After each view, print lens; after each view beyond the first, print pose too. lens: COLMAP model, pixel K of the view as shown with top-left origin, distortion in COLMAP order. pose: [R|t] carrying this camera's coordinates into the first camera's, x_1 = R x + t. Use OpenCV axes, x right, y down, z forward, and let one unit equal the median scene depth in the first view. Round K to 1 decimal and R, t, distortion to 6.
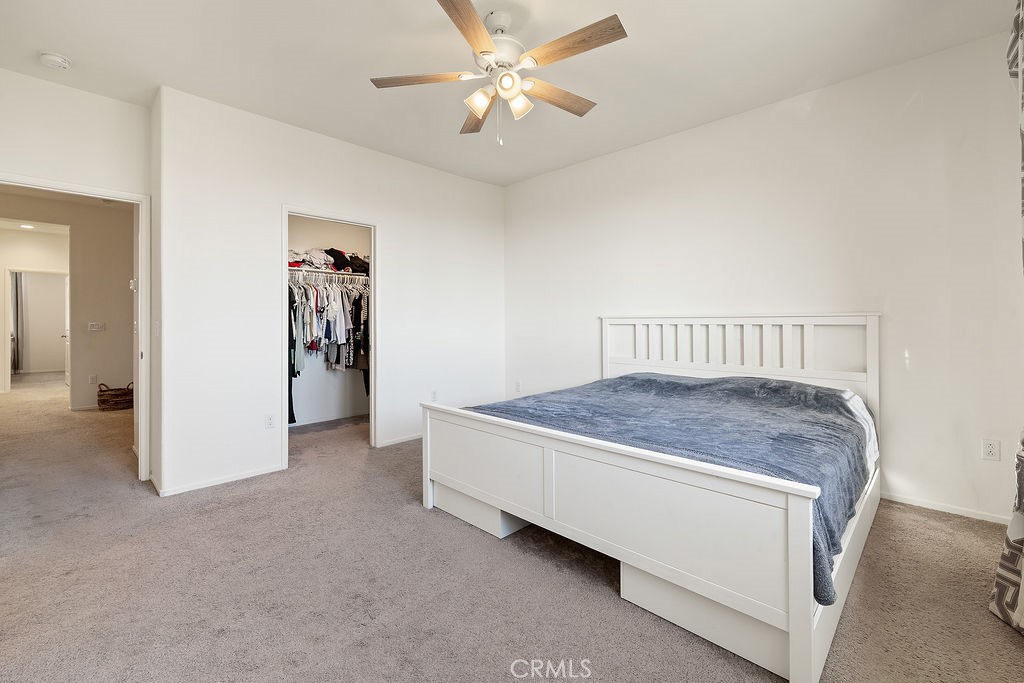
lens RADIAL K [[439.3, 0, 498.0], [0, 439.3, 321.6], [0, 0, 1]] dist [0.001235, 0.000112]
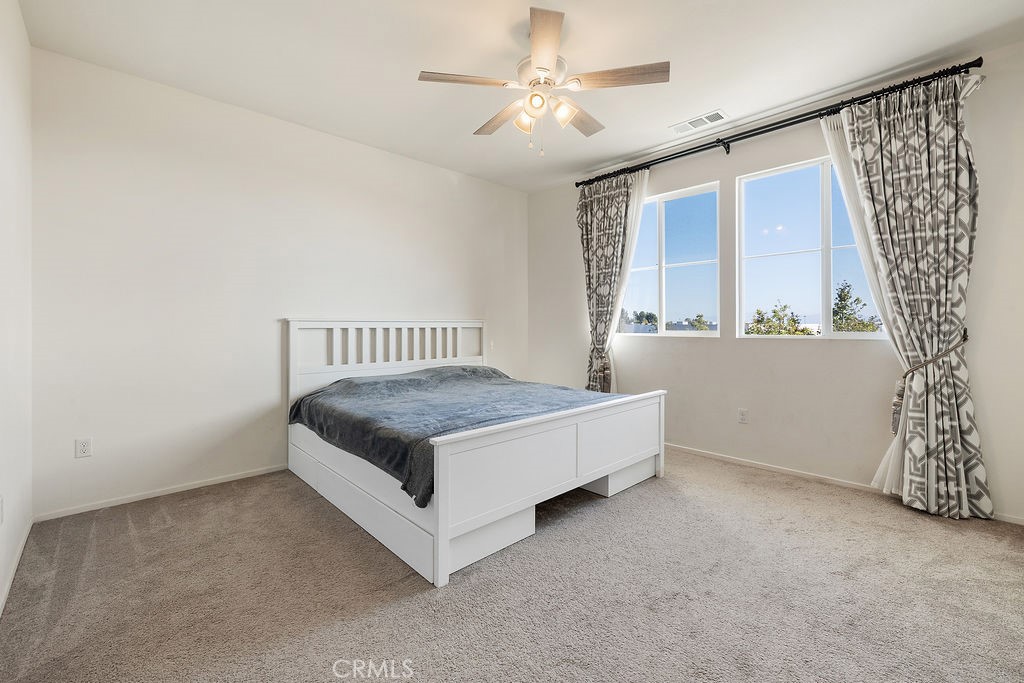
lens RADIAL K [[439.3, 0, 513.6], [0, 439.3, 332.7], [0, 0, 1]] dist [0.001235, 0.000112]
pose [[0.022346, -0.012867, 0.999667, -0.770627], [0.000388, 0.999917, 0.012861, 0.004773], [-0.999750, 0.000100, 0.022350, 0.768701]]
